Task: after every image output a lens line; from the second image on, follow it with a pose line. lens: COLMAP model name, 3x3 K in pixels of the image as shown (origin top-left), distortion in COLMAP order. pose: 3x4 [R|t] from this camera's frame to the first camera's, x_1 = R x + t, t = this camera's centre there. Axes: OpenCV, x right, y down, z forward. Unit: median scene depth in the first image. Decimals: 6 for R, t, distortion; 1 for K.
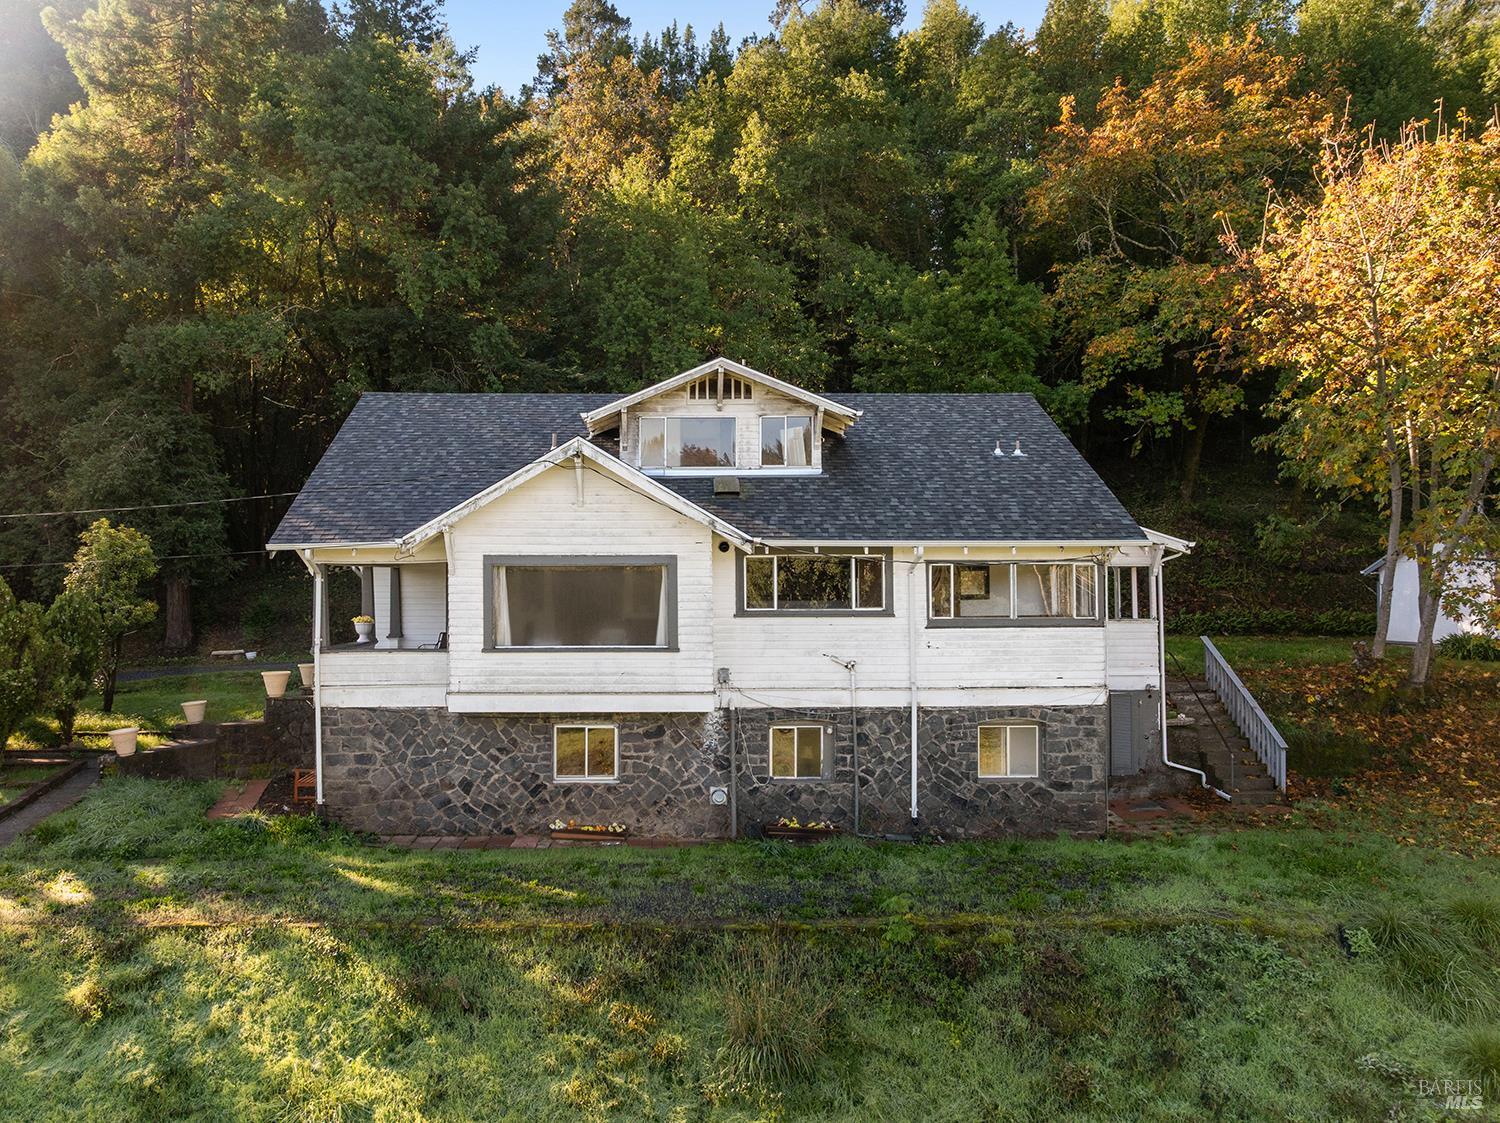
lens RADIAL K [[1055.3, 0, 667.9], [0, 1055.3, 559.1], [0, 0, 1]] dist [-0.037039, -0.000768]
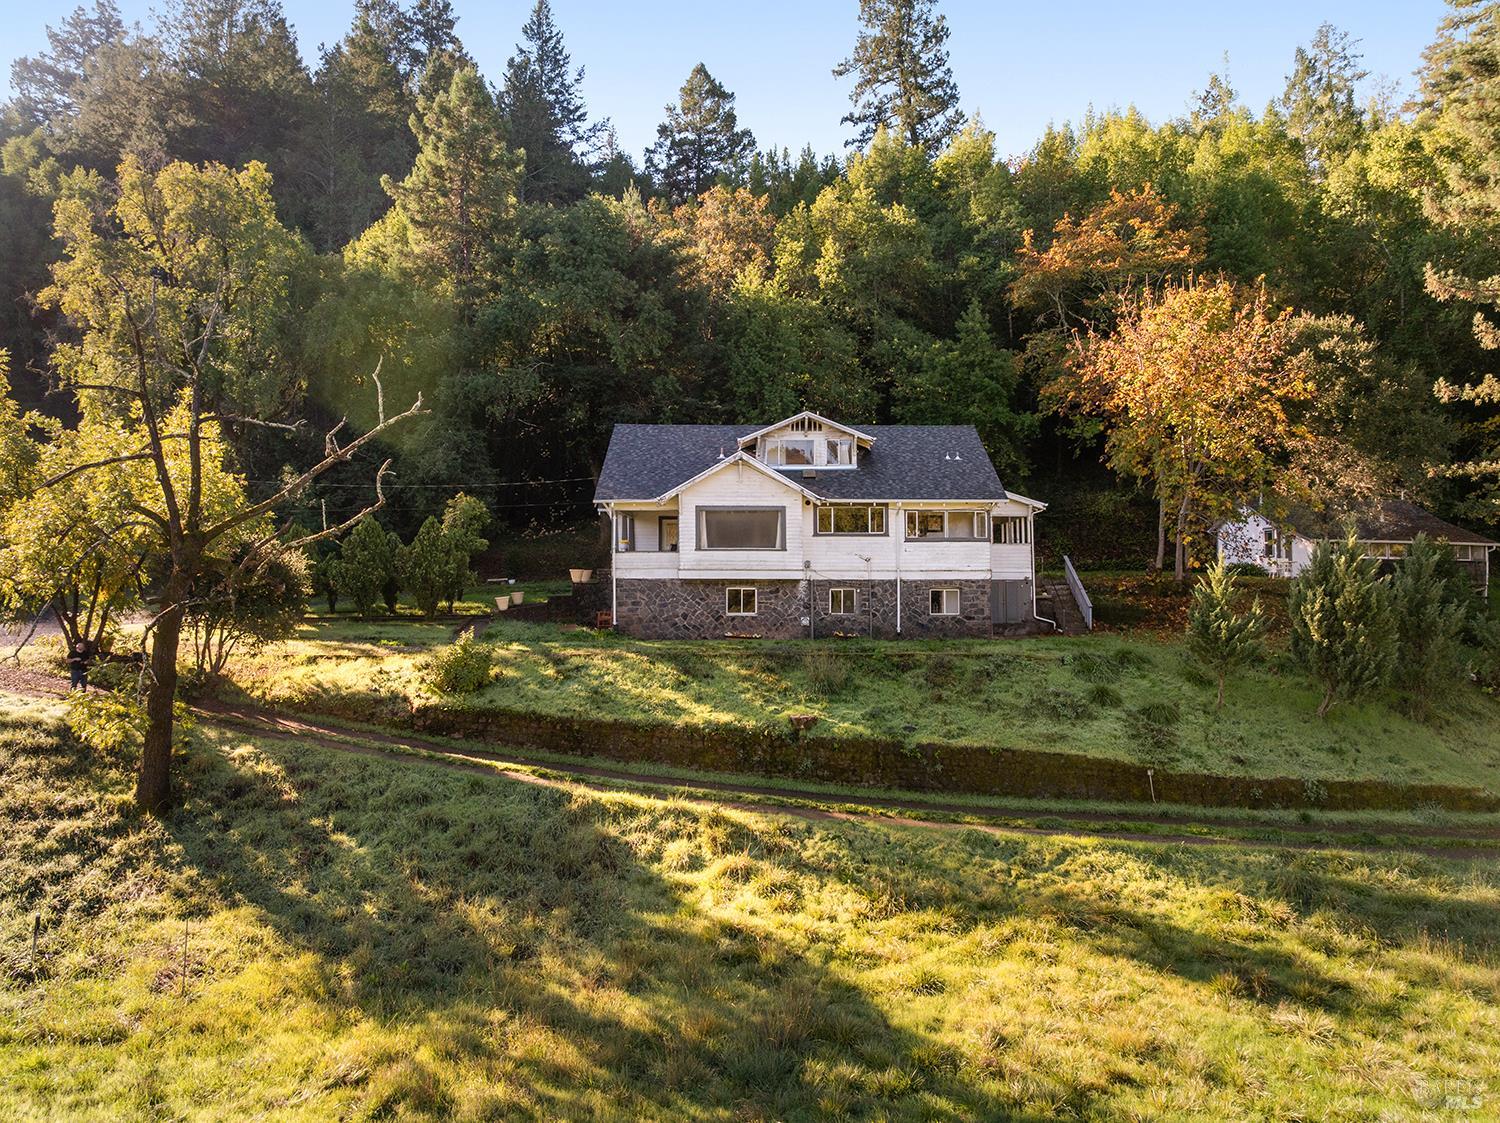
lens RADIAL K [[1056.7, 0, 751.7], [0, 1056.7, 542.0], [0, 0, 1]] dist [-0.032758, 0.004373]
pose [[0.999985, 0.003054, -0.004618, -0.042379], [-0.003120, 0.999893, -0.014260, 0.084274], [0.004574, 0.014274, 0.999888, -0.961261]]
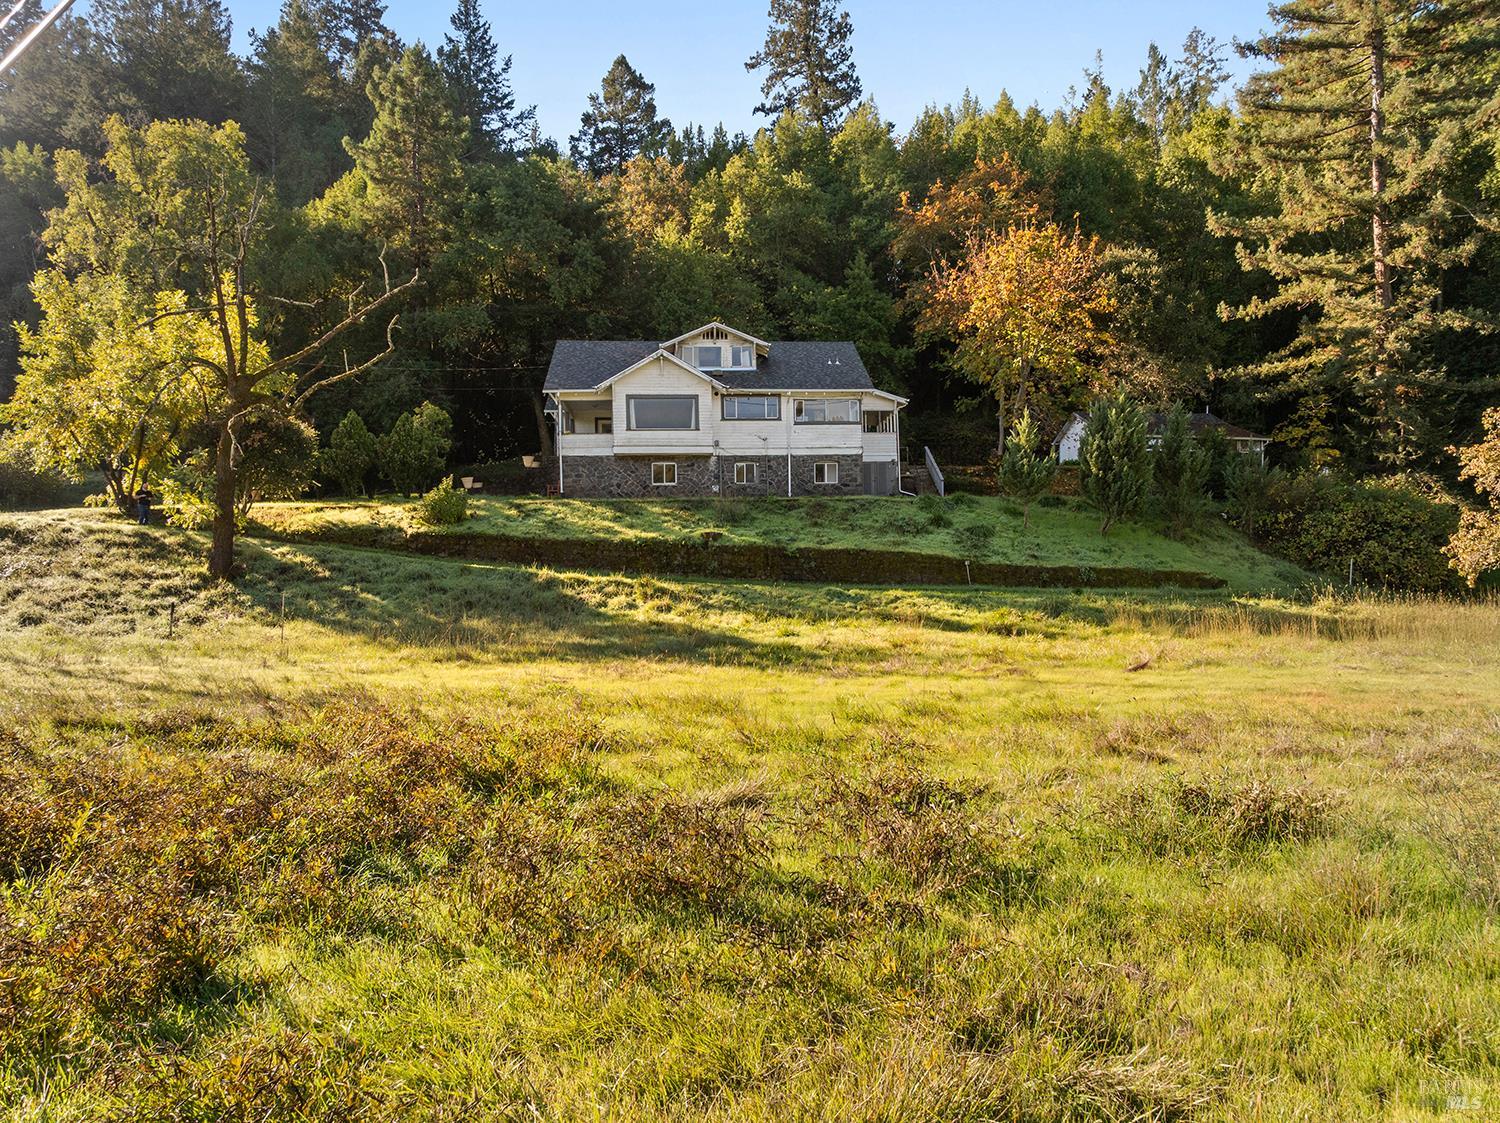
lens RADIAL K [[1048.1, 0, 747.8], [0, 1048.1, 597.2], [0, 0, 1]] dist [-0.028945, 0.006761]
pose [[0.998059, -0.010699, 0.061349, -0.029231], [0.009059, 0.999596, 0.026940, 0.369668], [-0.061612, -0.026332, 0.997753, -1.404085]]
